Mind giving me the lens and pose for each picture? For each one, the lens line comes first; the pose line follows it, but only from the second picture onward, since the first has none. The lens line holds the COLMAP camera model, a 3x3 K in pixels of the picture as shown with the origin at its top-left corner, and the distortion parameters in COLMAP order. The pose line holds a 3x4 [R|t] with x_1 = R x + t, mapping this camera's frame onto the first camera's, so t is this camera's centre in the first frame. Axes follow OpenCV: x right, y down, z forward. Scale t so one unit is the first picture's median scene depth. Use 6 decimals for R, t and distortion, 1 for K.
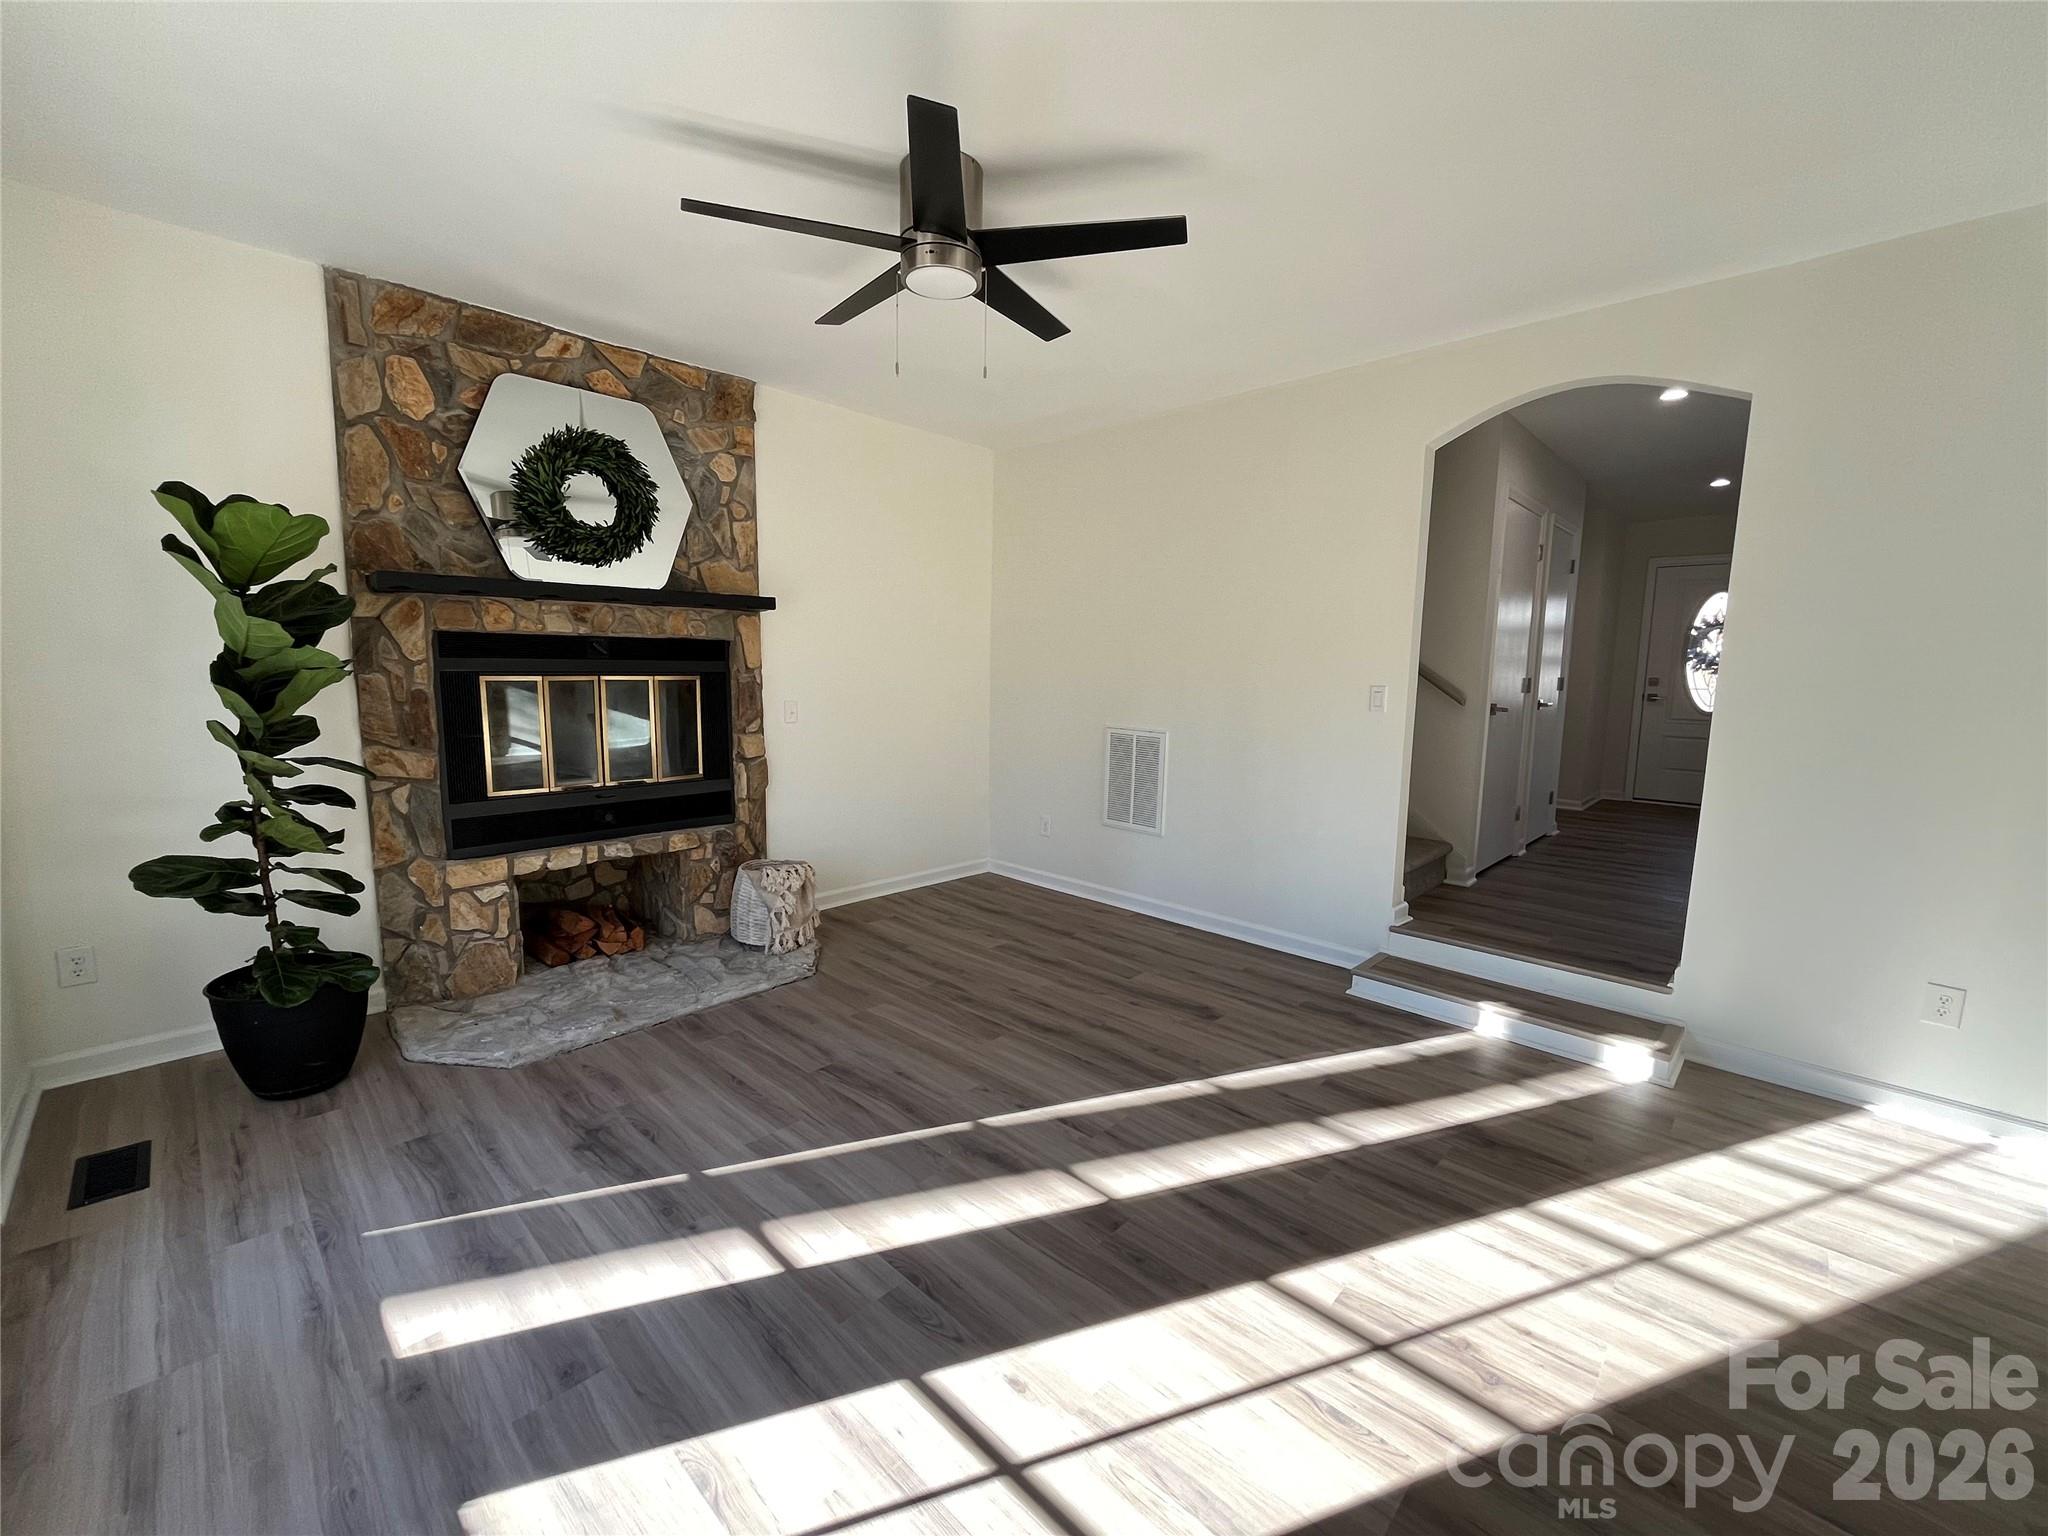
lens RADIAL K [[824.6, 0, 1020.1], [0, 824.6, 765.6], [0, 0, 1]] dist [-0.003075, -0.000796]
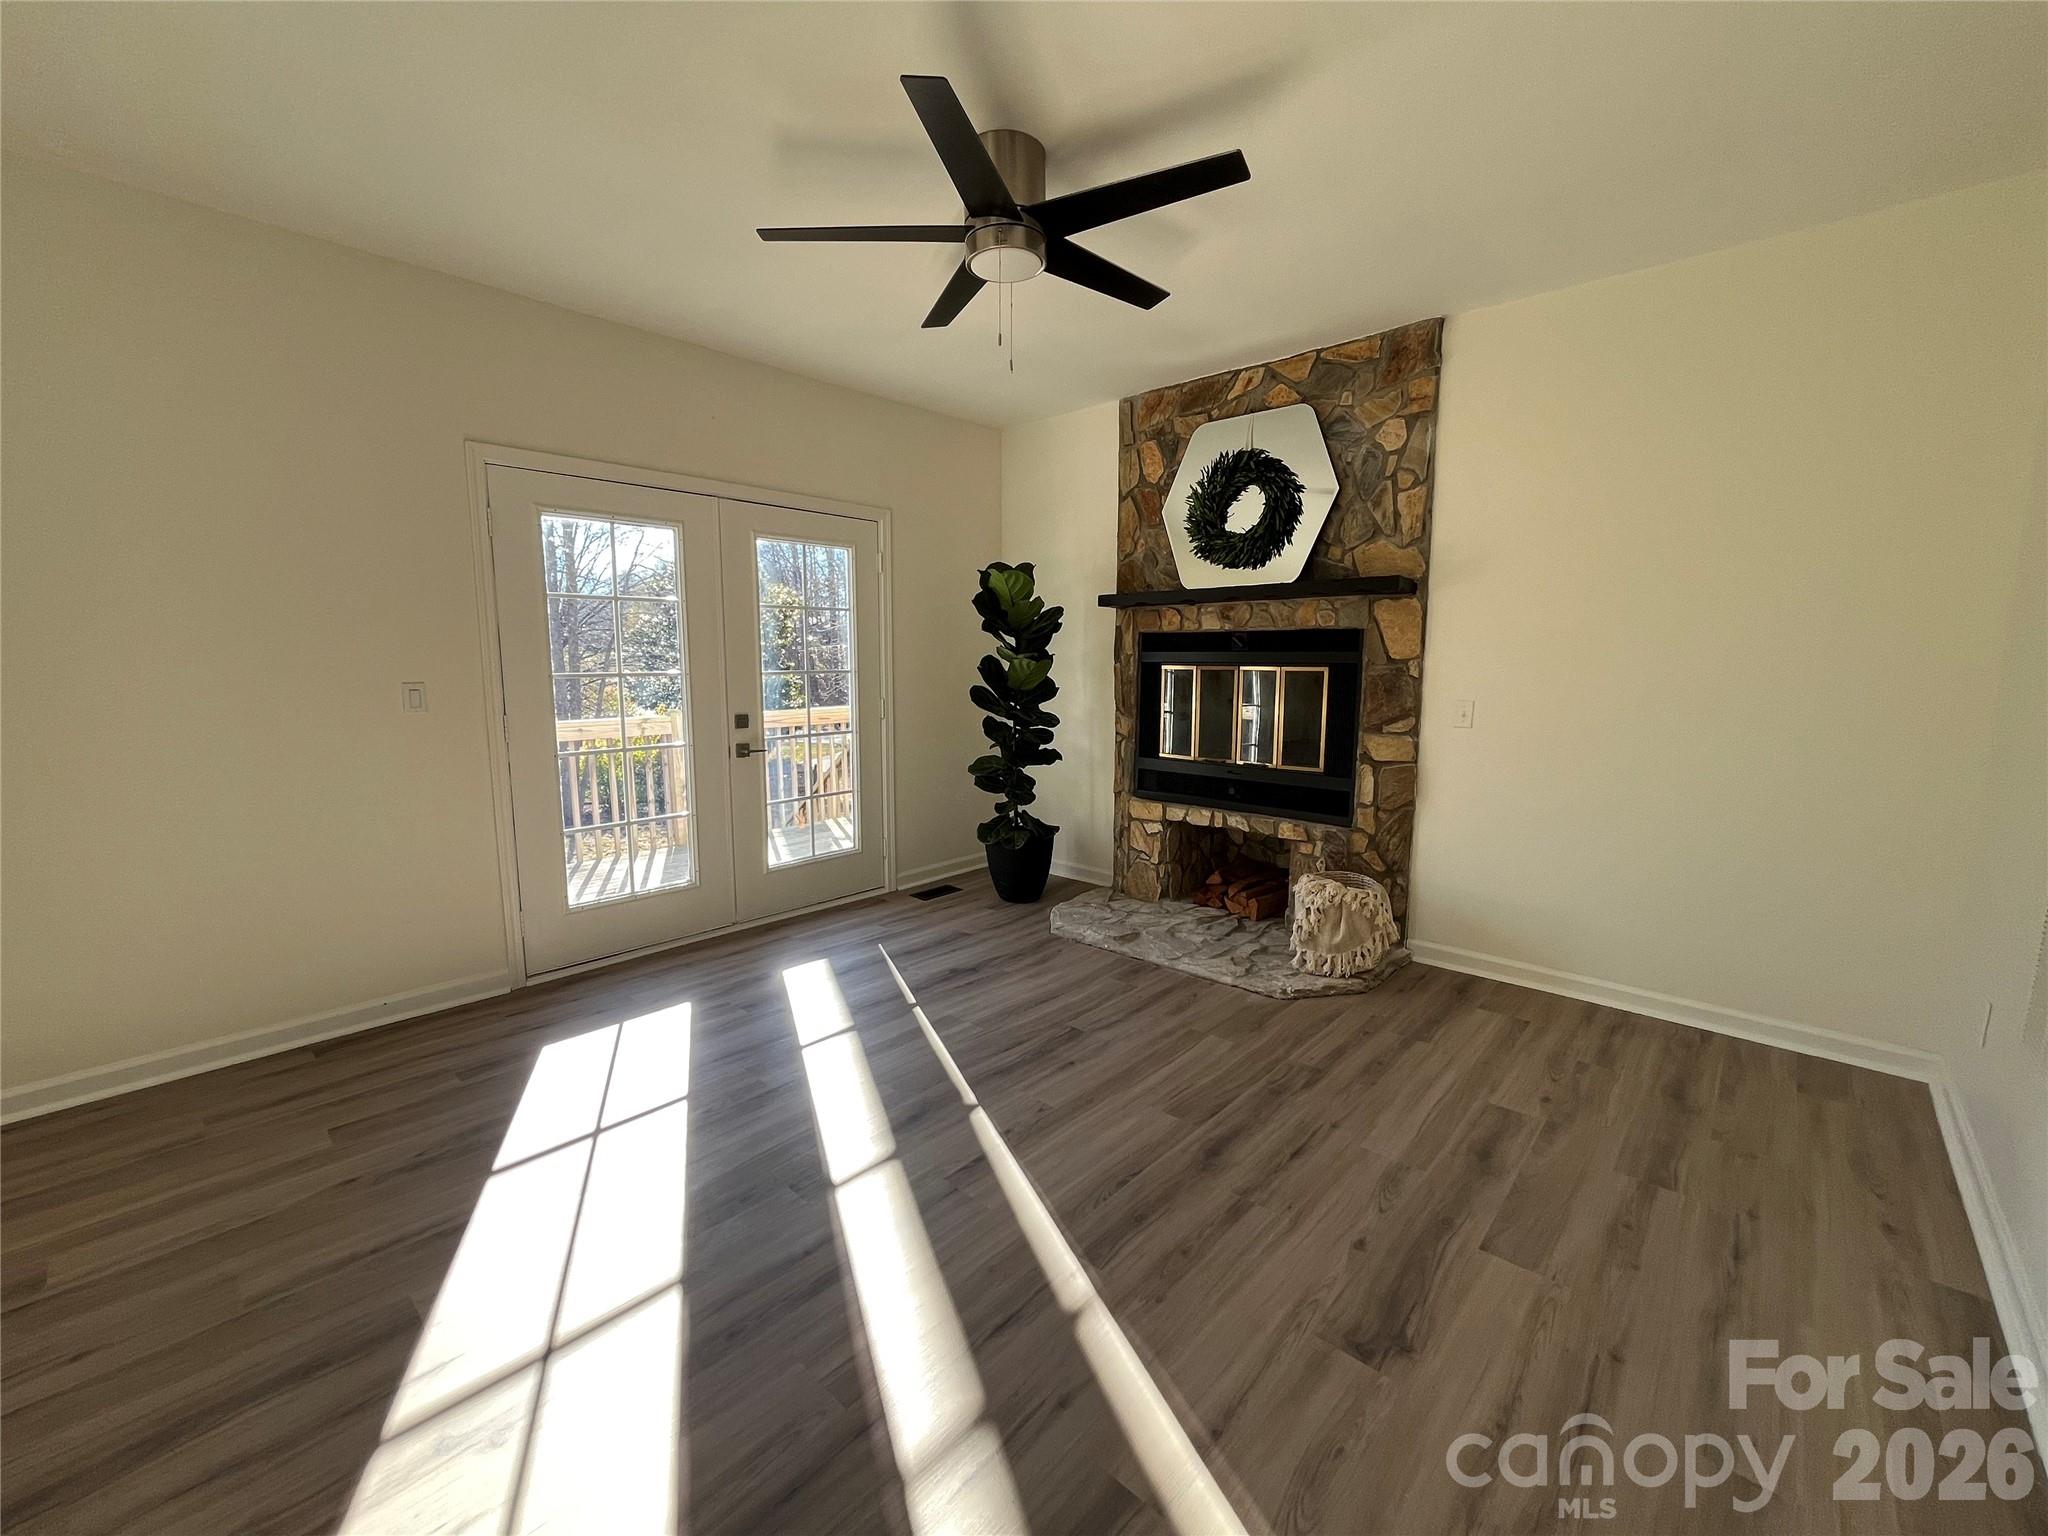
lens RADIAL K [[824.6, 0, 1020.1], [0, 824.6, 765.6], [0, 0, 1]] dist [-0.003075, -0.000796]
pose [[0.019916, 0.116970, -0.992936, 0.685073], [-0.123762, 0.985783, 0.113645, -0.071935], [0.992112, 0.120625, 0.034109, 0.744159]]
